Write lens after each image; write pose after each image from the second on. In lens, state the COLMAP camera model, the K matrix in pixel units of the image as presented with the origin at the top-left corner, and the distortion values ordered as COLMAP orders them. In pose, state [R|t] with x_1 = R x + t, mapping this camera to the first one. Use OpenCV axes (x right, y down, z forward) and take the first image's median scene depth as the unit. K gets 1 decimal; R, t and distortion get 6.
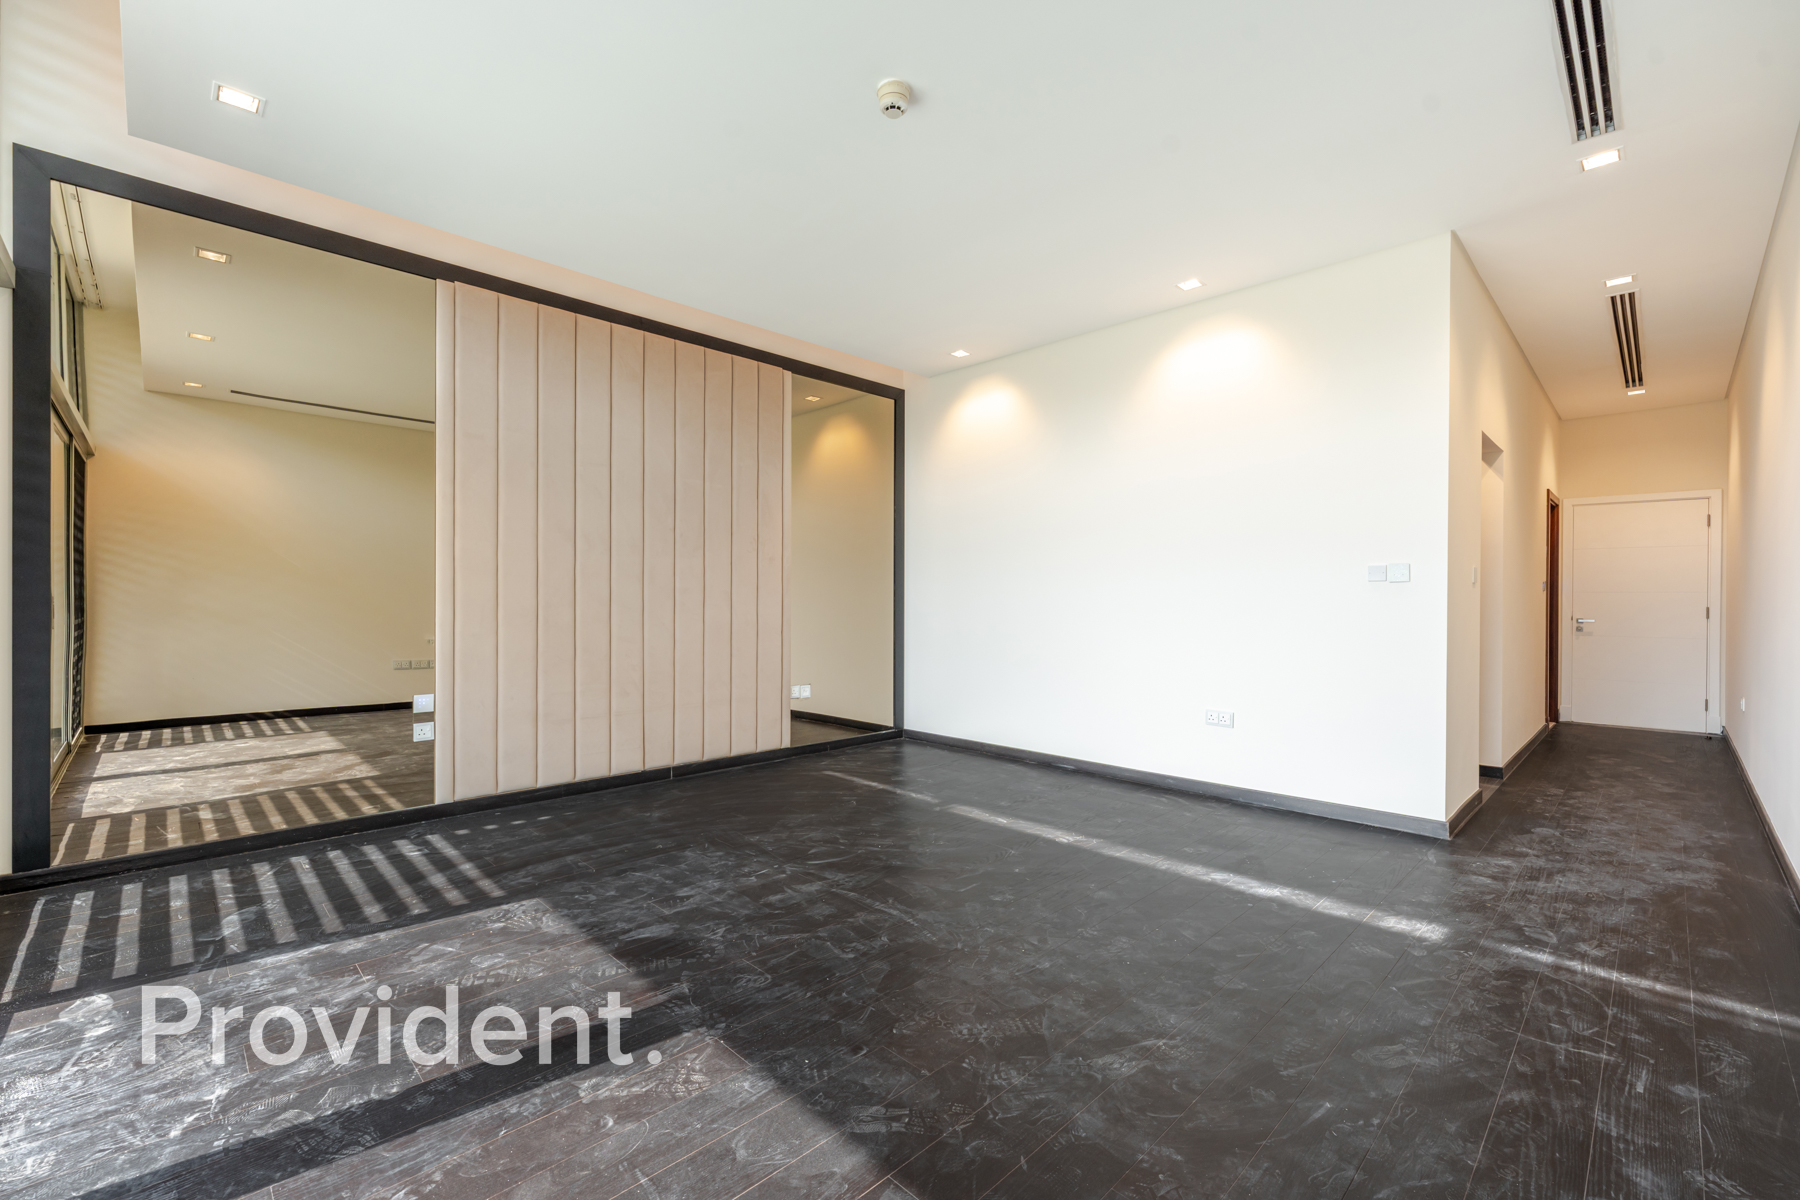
lens RADIAL K [[760.4, 0, 900.0], [0, 760.4, 600.0], [0, 0, 1]] dist [0.001081, -0.000100]
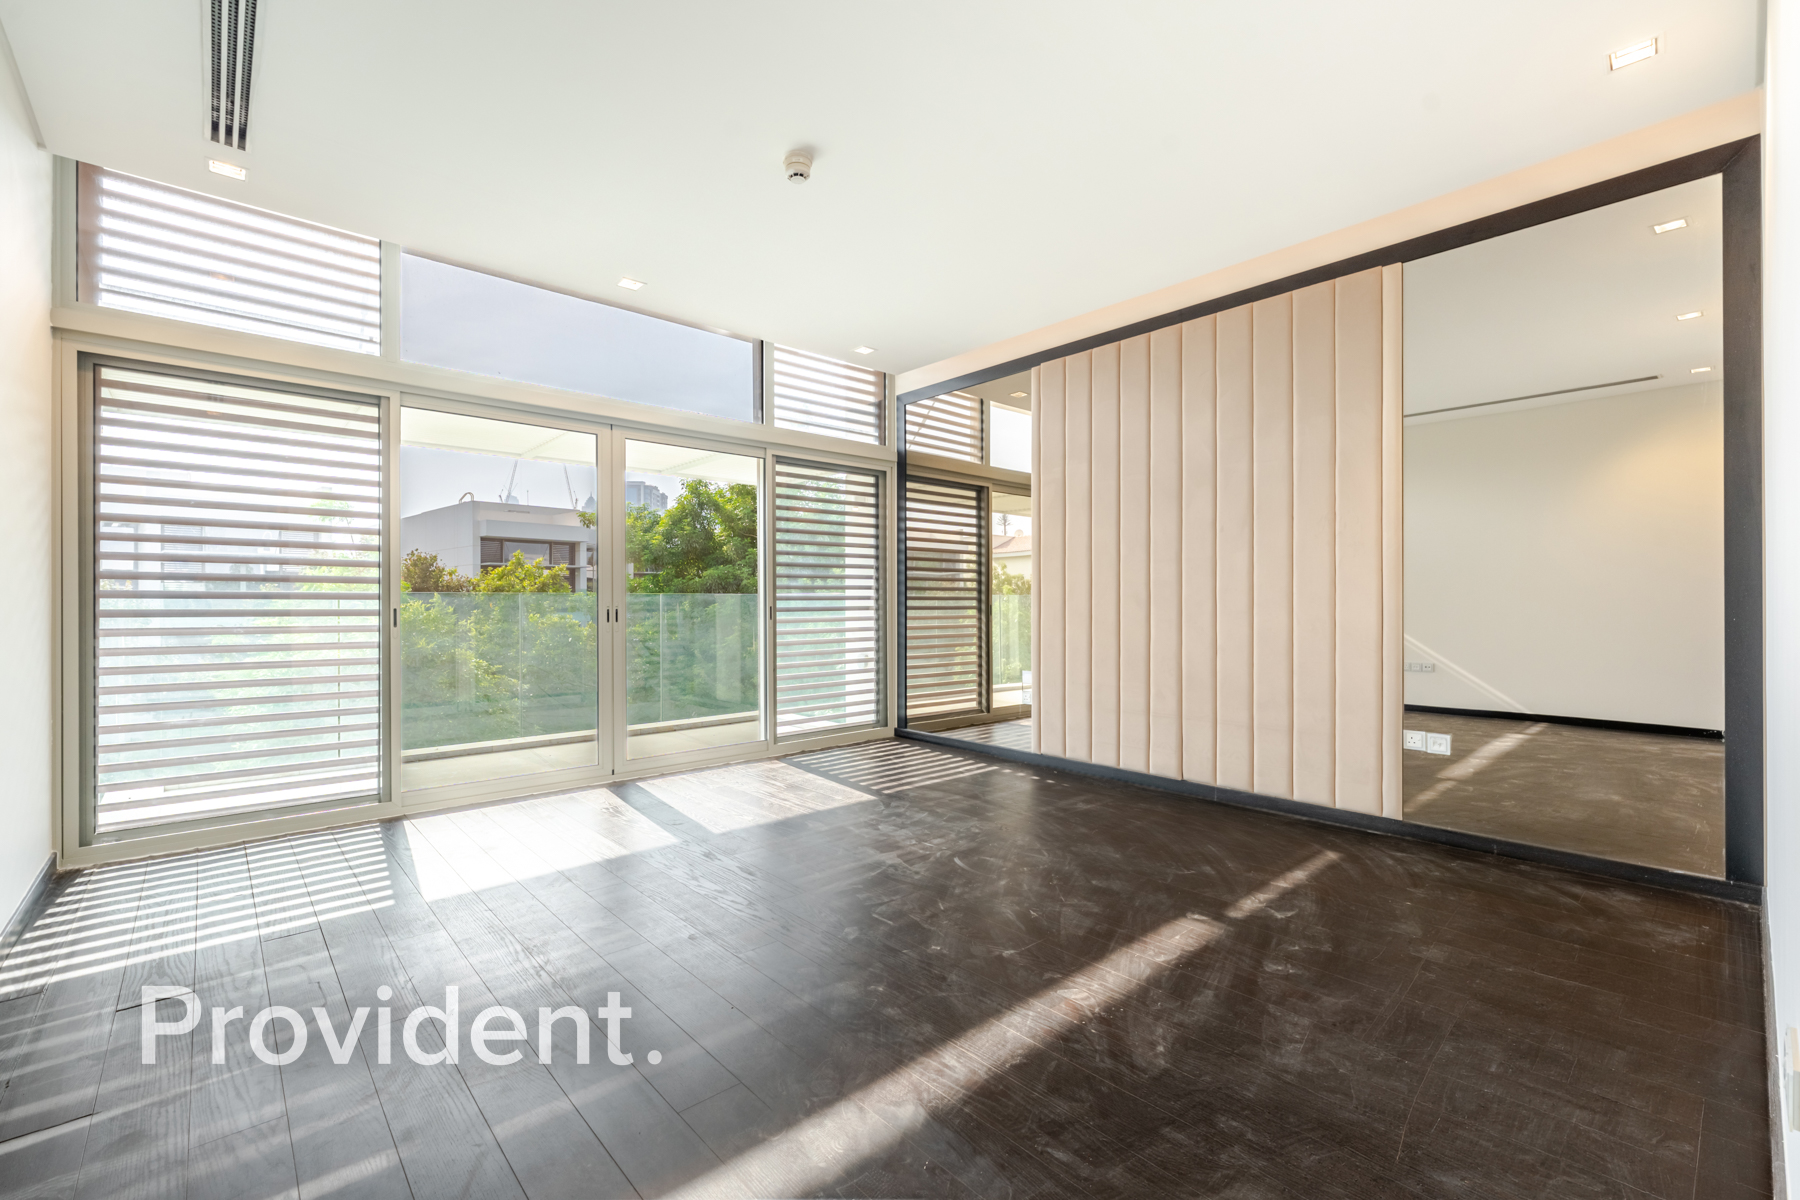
lens RADIAL K [[766.0, 0, 900.0], [0, 766.0, 600.0], [0, 0, 1]] dist [-0.000137, -0.000025]
pose [[-0.047450, -0.004815, -0.998862, 1.174448], [0.001396, 0.999987, -0.004886, 0.002193], [0.998873, -0.001626, -0.047443, 1.246974]]
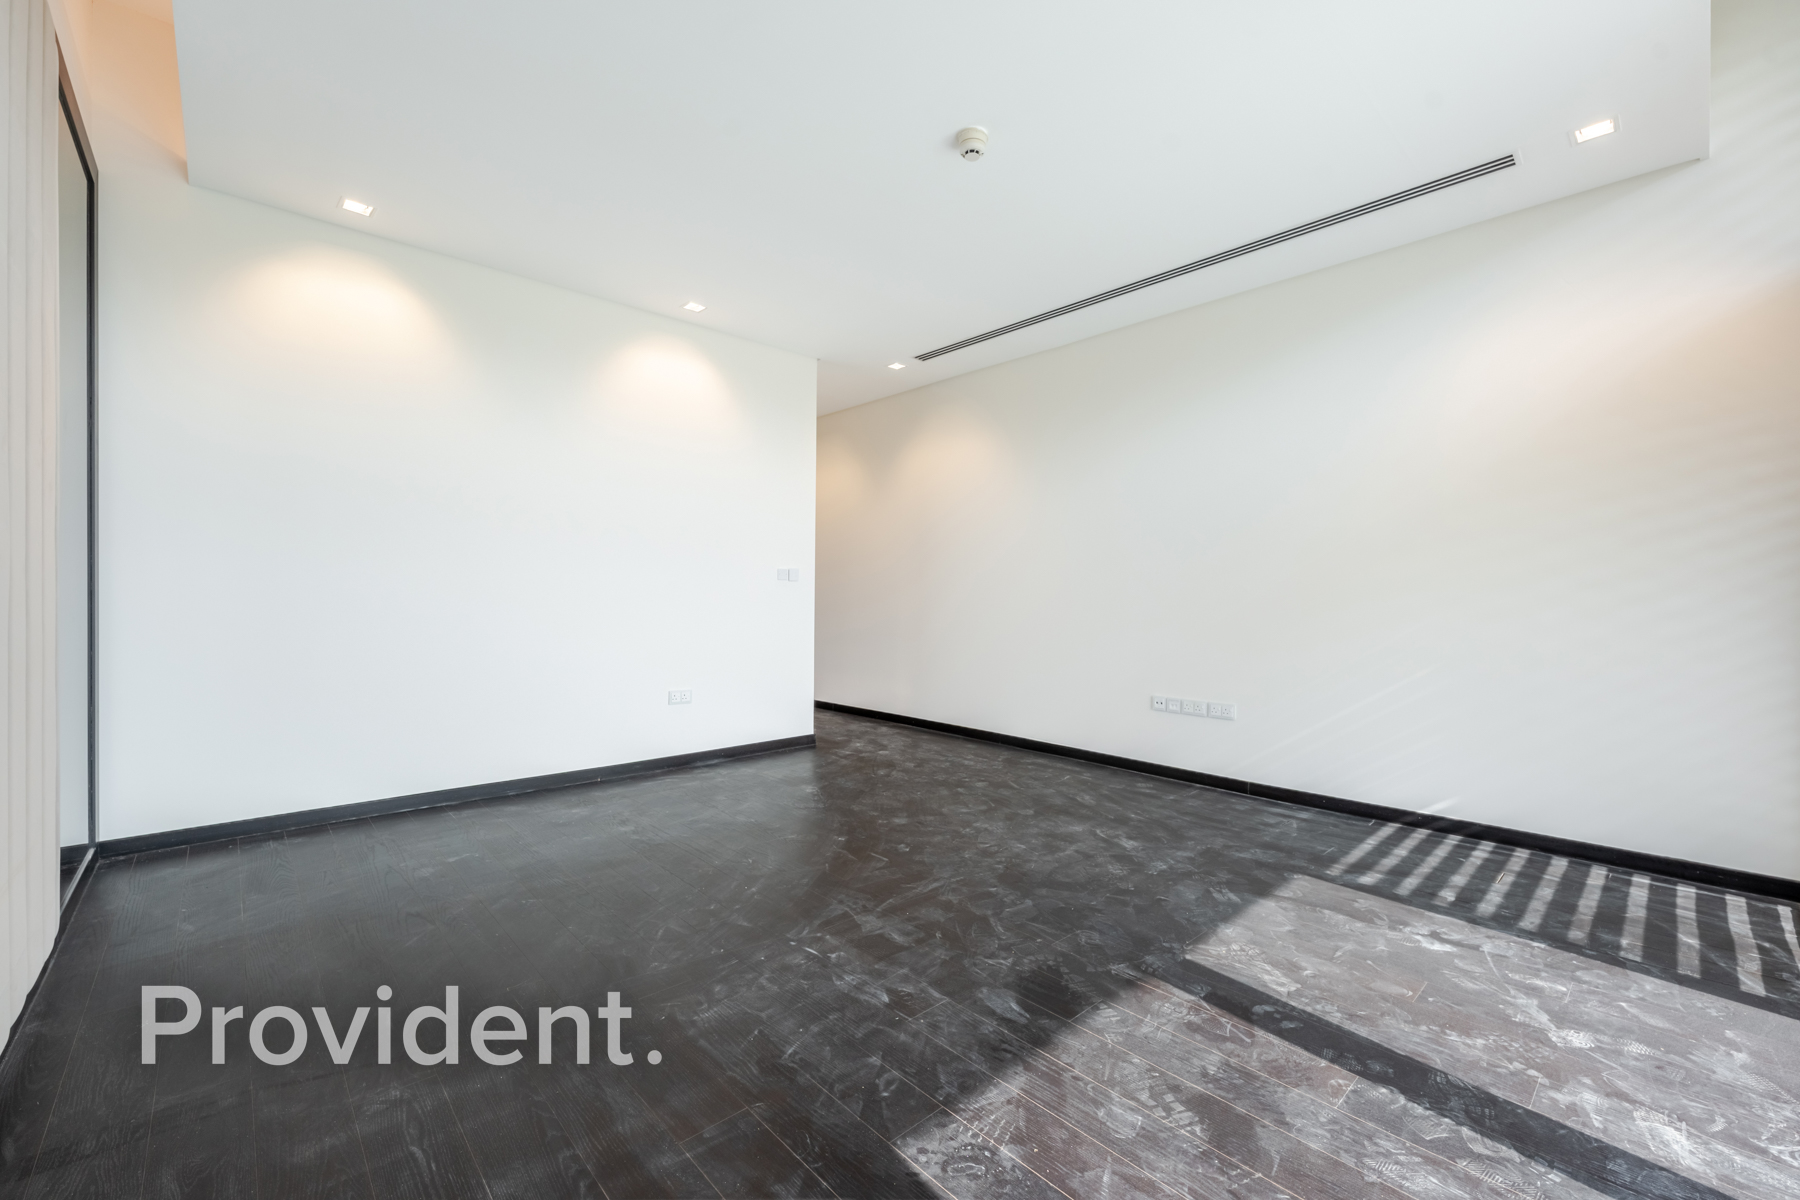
lens RADIAL K [[729.4, 0, 900.0], [0, 729.4, 600.0], [0, 0, 1]] dist [-0.000138, 0.000214]
pose [[0.037073, -0.009357, 0.999269, -1.117464], [-0.007145, 0.999928, 0.009629, -0.002895], [-0.999287, -0.007497, 0.037003, 1.093828]]
